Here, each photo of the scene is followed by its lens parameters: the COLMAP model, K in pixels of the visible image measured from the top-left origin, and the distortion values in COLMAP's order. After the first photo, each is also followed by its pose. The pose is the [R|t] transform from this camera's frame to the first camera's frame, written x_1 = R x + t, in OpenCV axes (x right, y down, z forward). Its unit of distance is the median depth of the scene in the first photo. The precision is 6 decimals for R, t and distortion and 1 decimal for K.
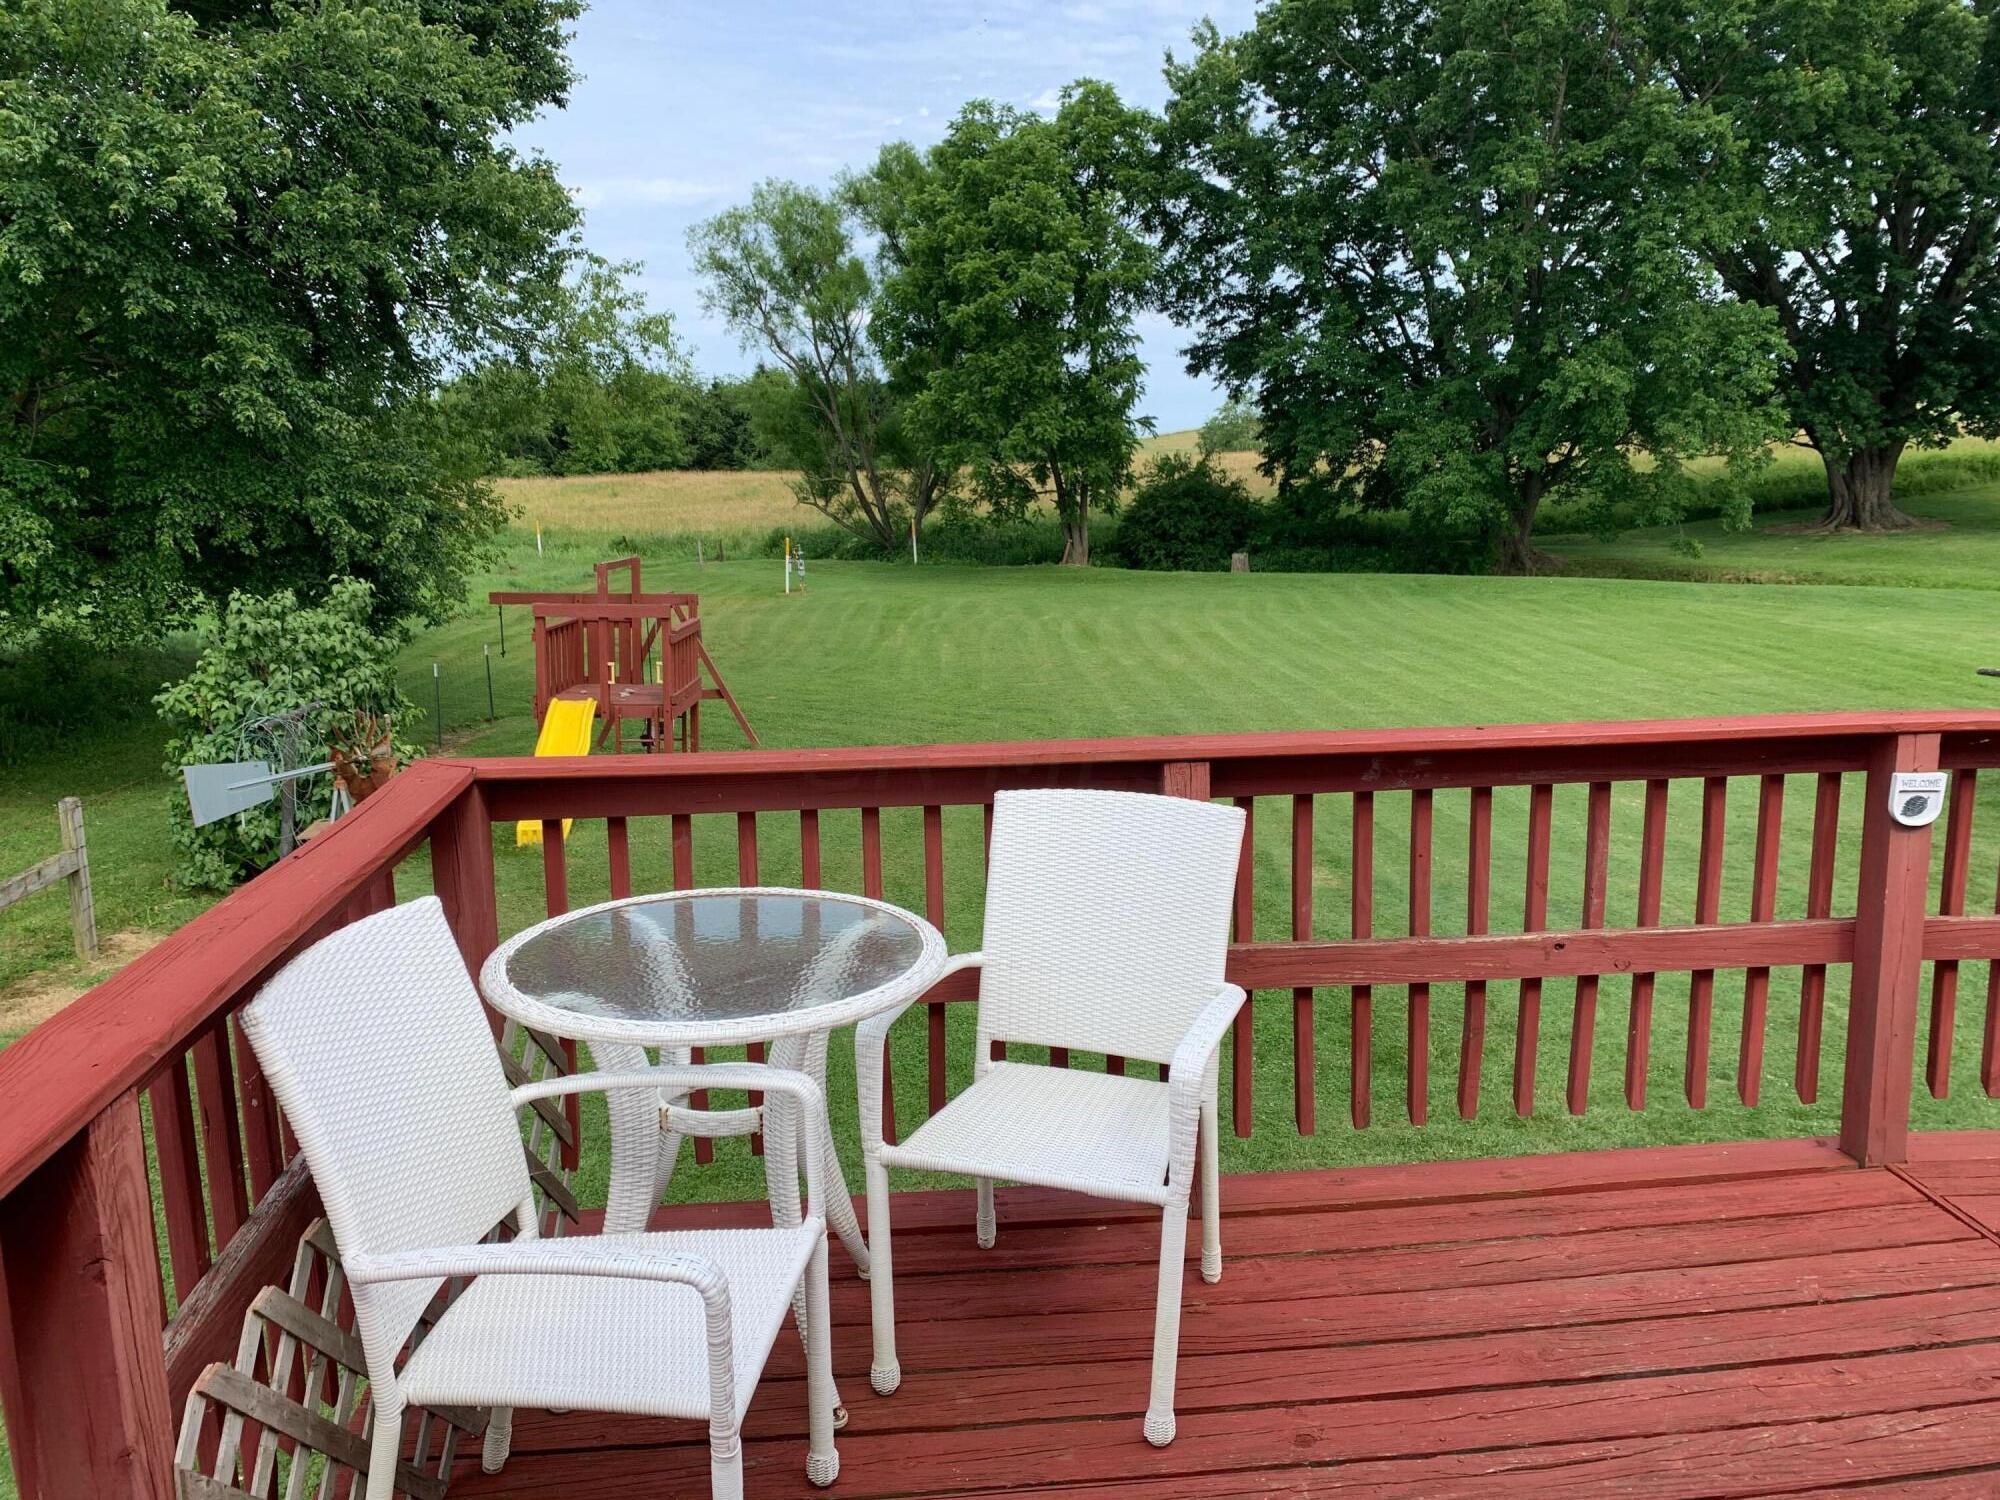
lens RADIAL K [[1498.8, 0, 969.5], [0, 1498.8, 752.6], [0, 0, 1]] dist [0.091647, -0.102120]
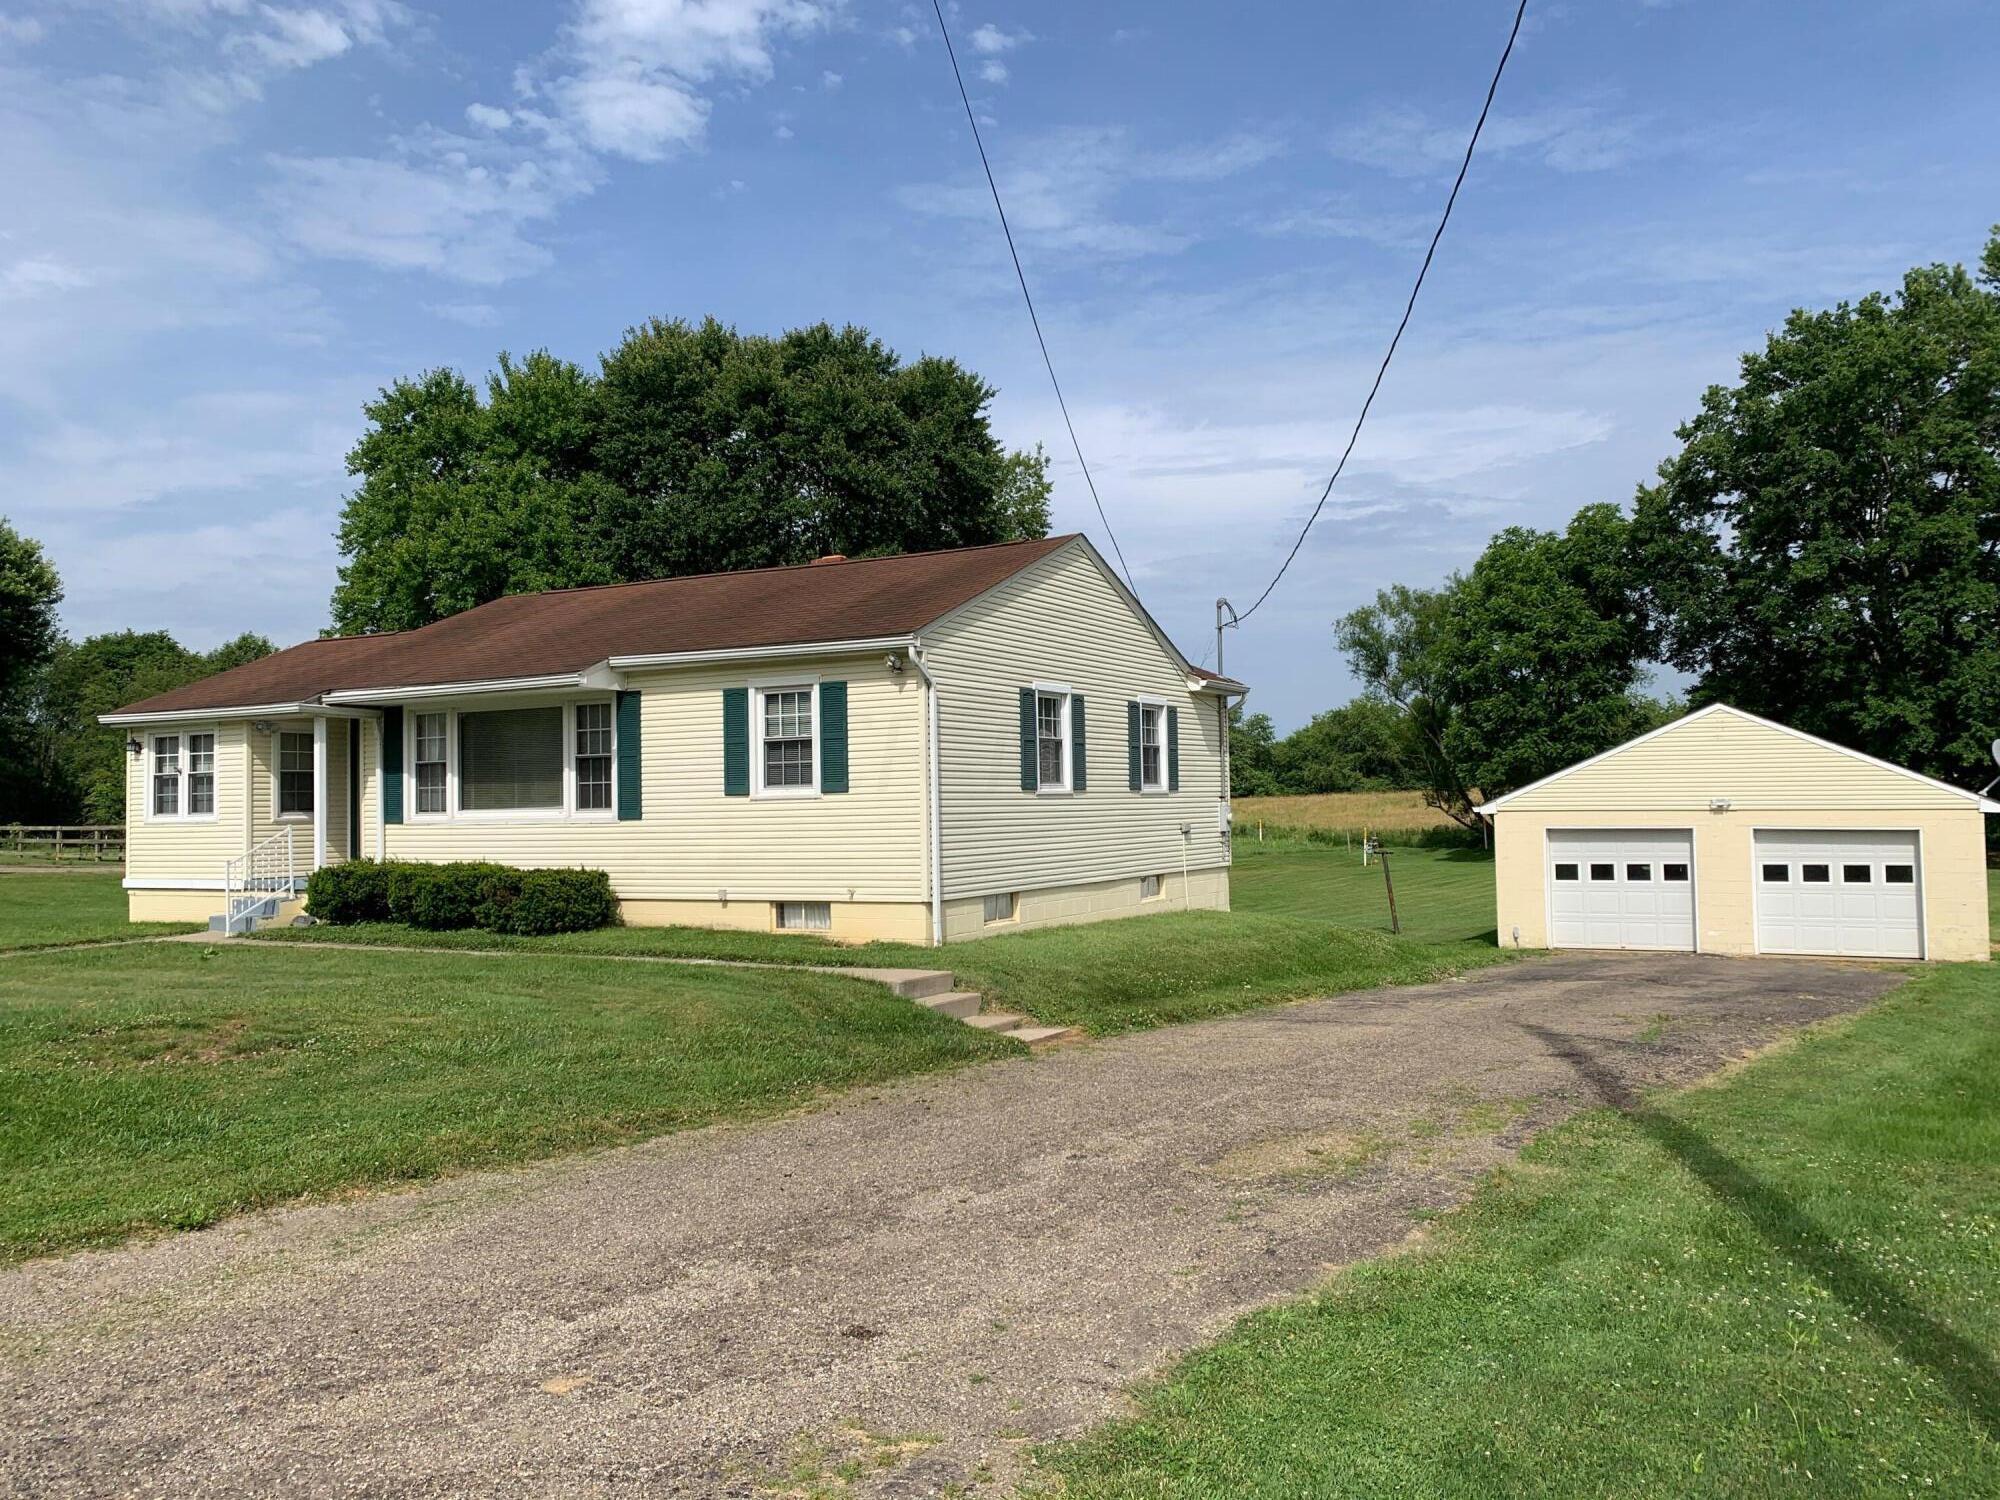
lens RADIAL K [[1498.8, 0, 969.5], [0, 1498.8, 752.6], [0, 0, 1]] dist [0.091647, -0.102120]
pose [[0.810088, -0.011598, -0.586193, 0.367963], [-0.110501, 0.978867, -0.172073, 0.067260], [0.575801, 0.204169, 0.791687, -0.325558]]
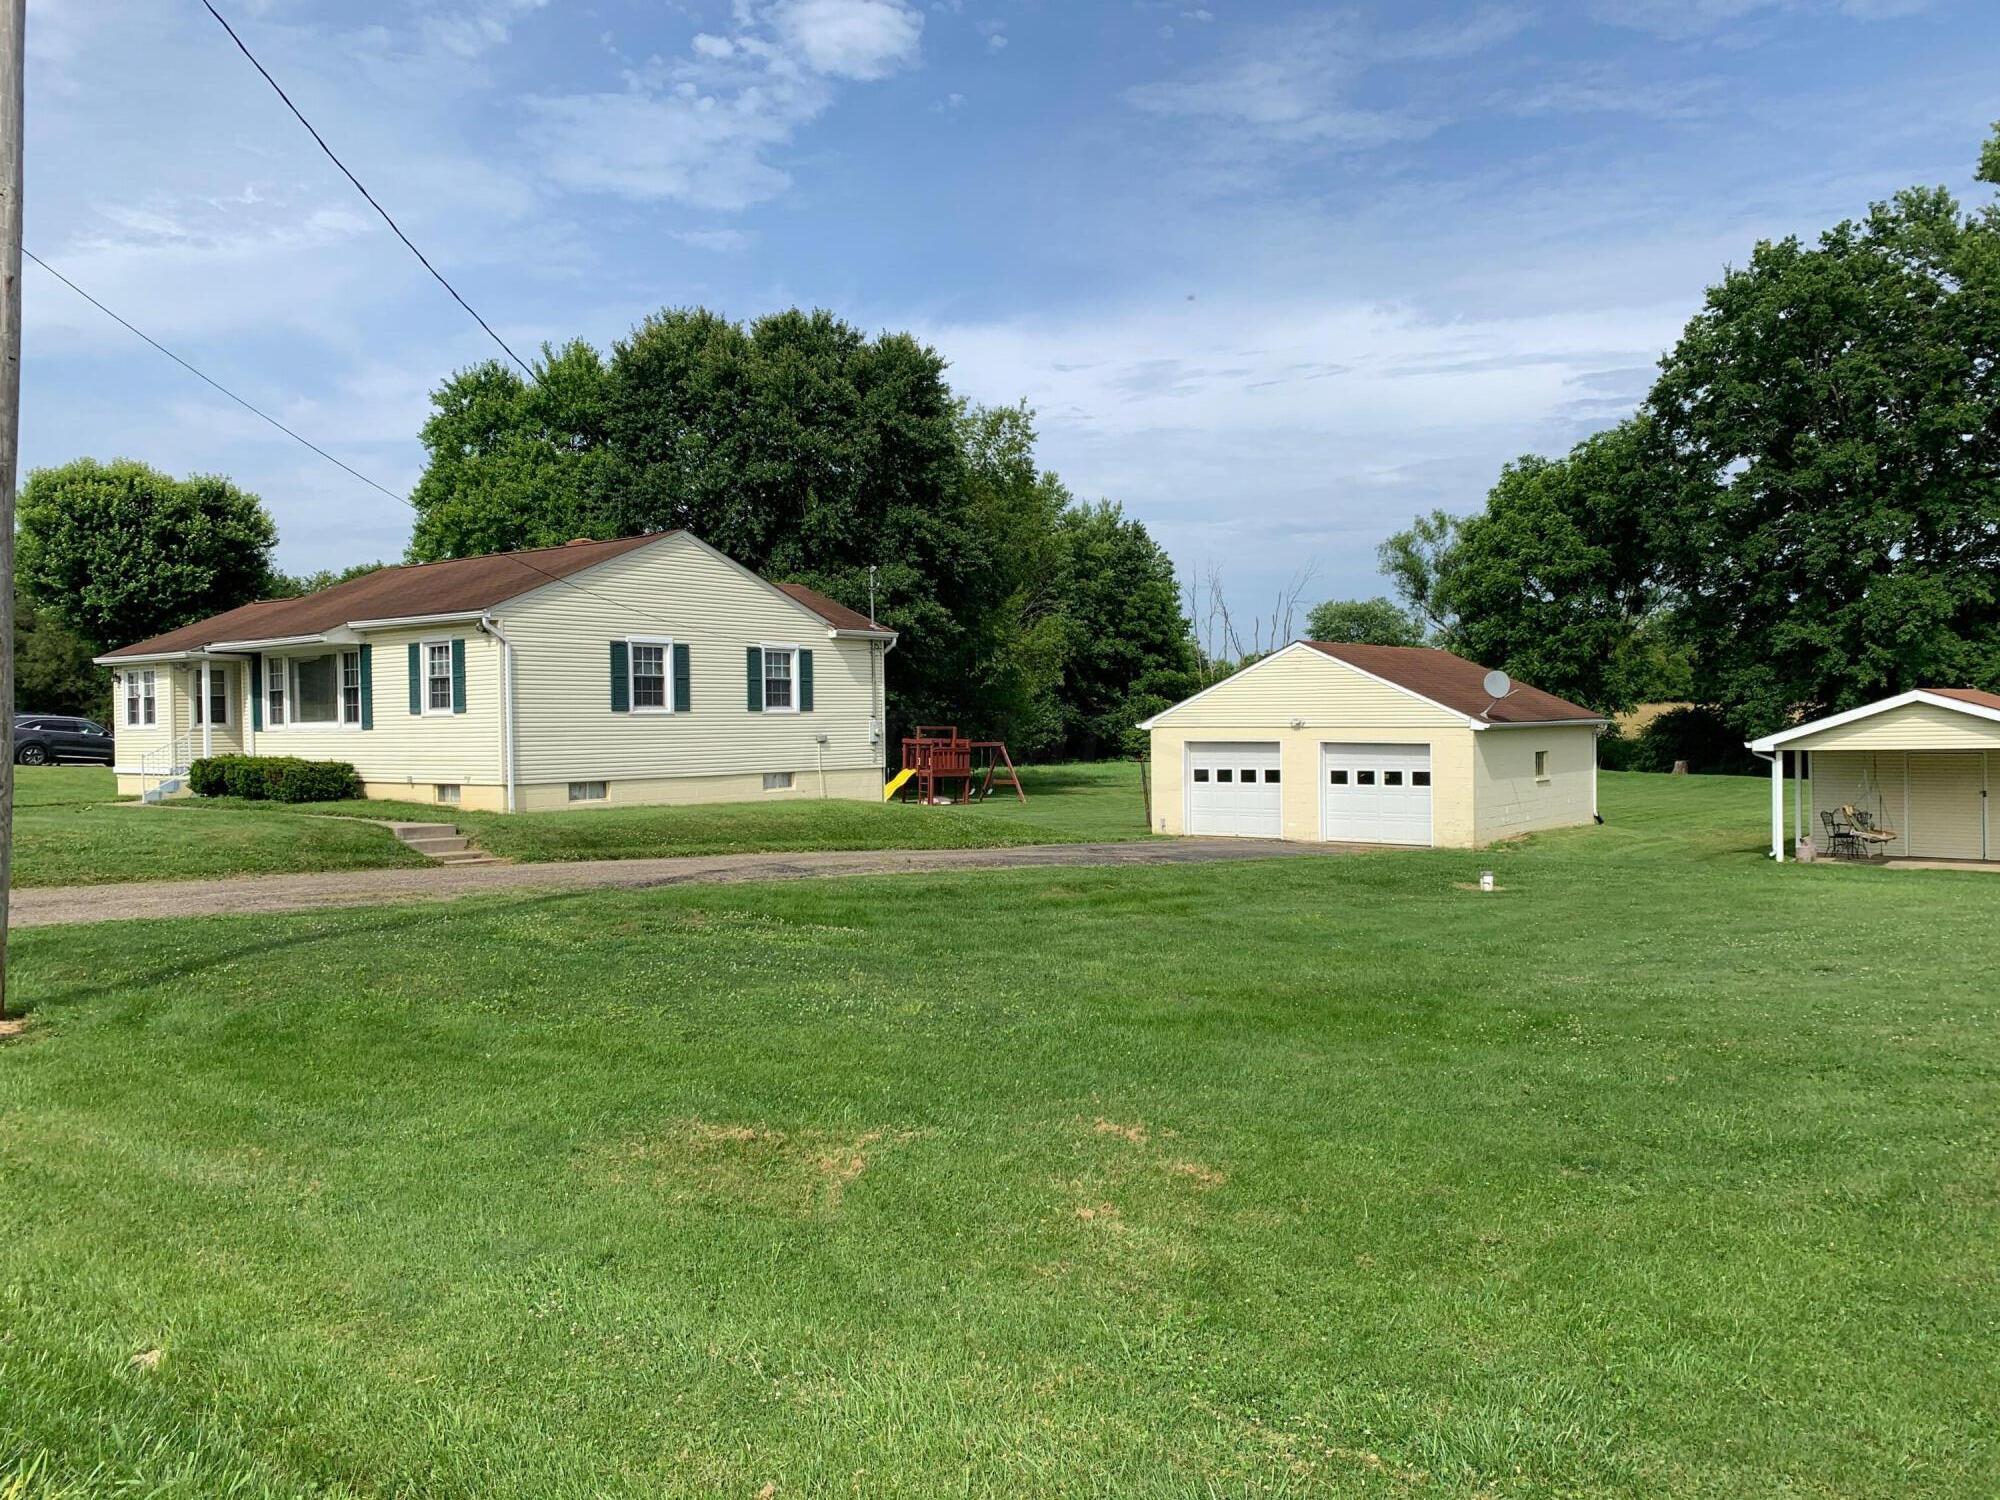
lens RADIAL K [[1498.8, 0, 969.5], [0, 1498.8, 752.6], [0, 0, 1]] dist [0.091647, -0.102120]
pose [[0.700361, 0.028254, -0.713230, 0.601725], [-0.136521, 0.986072, -0.094996, 0.061481], [0.700612, 0.163902, 0.694463, -0.313398]]
